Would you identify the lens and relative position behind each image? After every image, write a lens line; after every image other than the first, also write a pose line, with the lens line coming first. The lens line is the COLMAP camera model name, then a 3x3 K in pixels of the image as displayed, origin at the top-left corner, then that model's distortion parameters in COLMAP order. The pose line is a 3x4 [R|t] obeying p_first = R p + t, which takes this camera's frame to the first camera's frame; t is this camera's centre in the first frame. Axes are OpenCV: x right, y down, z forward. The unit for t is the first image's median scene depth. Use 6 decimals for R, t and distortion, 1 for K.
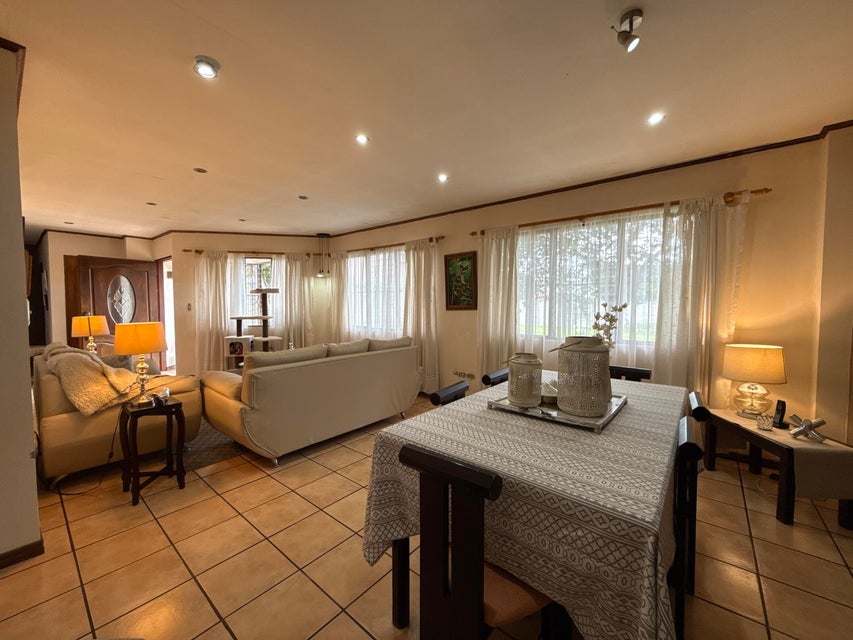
lens RADIAL K [[341.1, 0, 429.8], [0, 341.1, 317.1], [0, 0, 1]] dist [-0.001184, 0.000924]
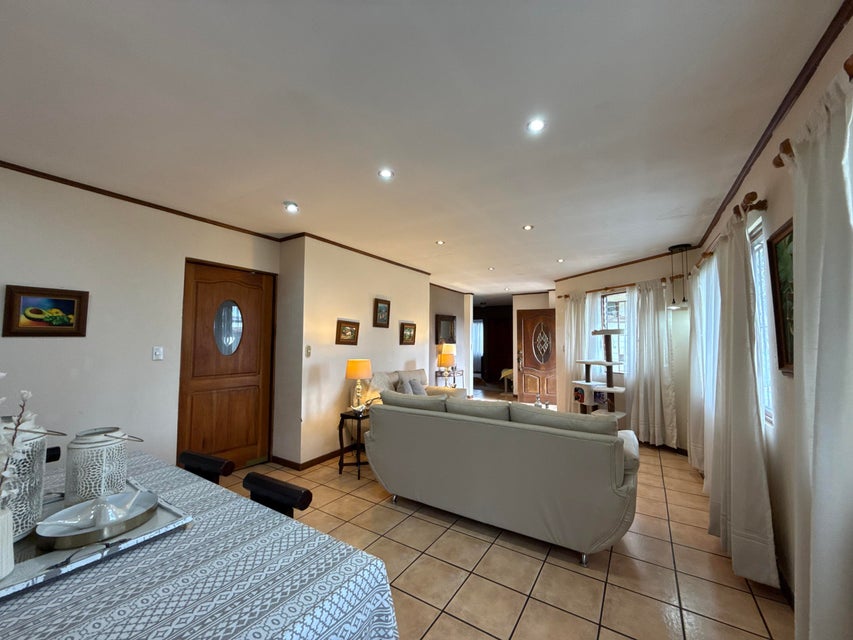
lens RADIAL K [[341.1, 0, 423.7], [0, 341.1, 321.5], [0, 0, 1]] dist [-0.001184, 0.000924]
pose [[0.116868, -0.052130, -0.991778, 0.309465], [-0.047831, 0.997167, -0.058049, -0.032404], [0.991995, 0.054221, 0.114044, 0.453071]]
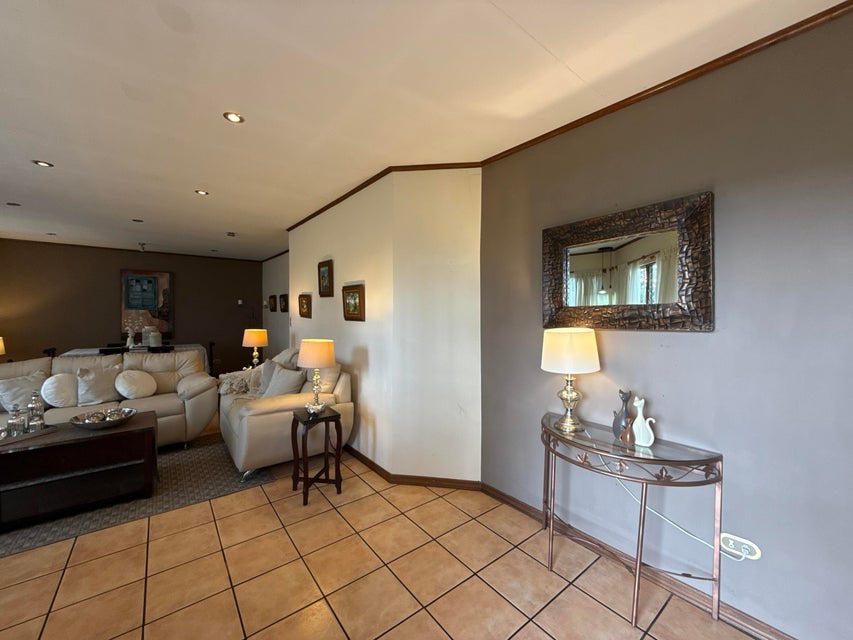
lens RADIAL K [[341.1, 0, 427.0], [0, 341.1, 319.6], [0, 0, 1]] dist [-0.001184, 0.000924]
pose [[-0.977317, -0.008128, 0.211627, -0.872473], [0.004412, 0.998265, 0.058715, -0.055983], [-0.211737, 0.058317, -0.975585, 1.051034]]
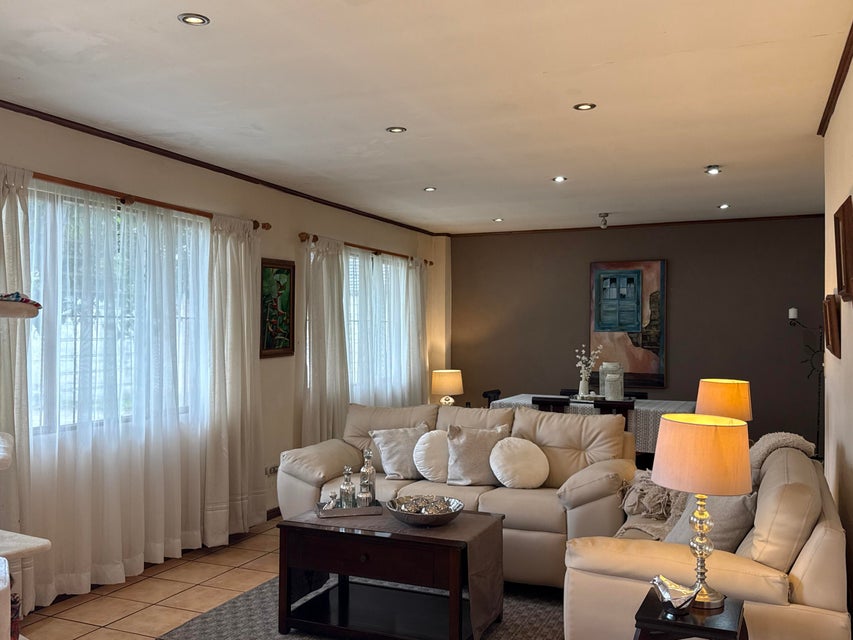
lens RADIAL K [[776.6, 0, 428.3], [0, 776.6, 321.4], [0, 0, 1]] dist [0.055765, 0.000000]
pose [[-0.279118, 0.009231, 0.960212, -0.986956], [0.034691, 0.999398, 0.000477, -0.057683], [-0.959630, 0.033444, -0.279271, 0.882115]]
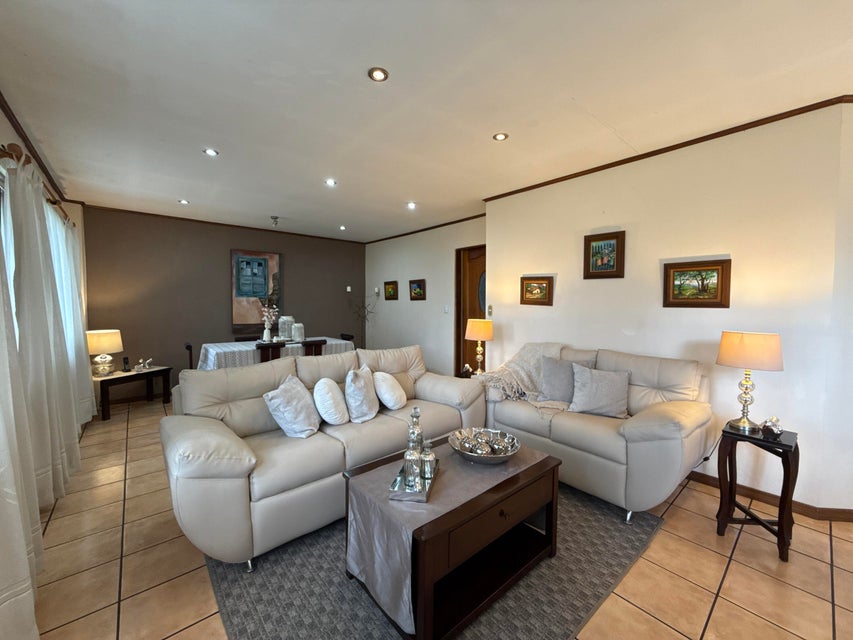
lens RADIAL K [[341.1, 0, 428.5], [0, 341.1, 319.5], [0, 0, 1]] dist [-0.001184, 0.000924]
pose [[-0.986431, -0.011322, 0.163788, -0.361543], [0.002617, 0.996408, 0.084638, -0.043816], [-0.164158, 0.083919, -0.982858, 1.017887]]
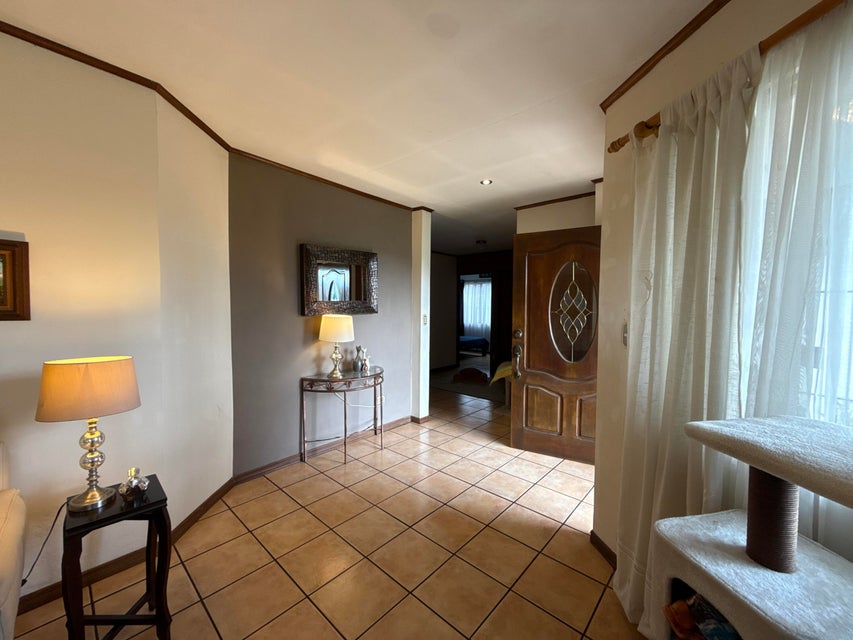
lens RADIAL K [[341.1, 0, 425.2], [0, 341.1, 319.1], [0, 0, 1]] dist [-0.001184, 0.000924]
pose [[-0.044987, 0.036702, -0.998313, -0.408779], [-0.049435, 0.998019, 0.038918, -0.047566], [0.997764, 0.051102, -0.043084, 0.858193]]
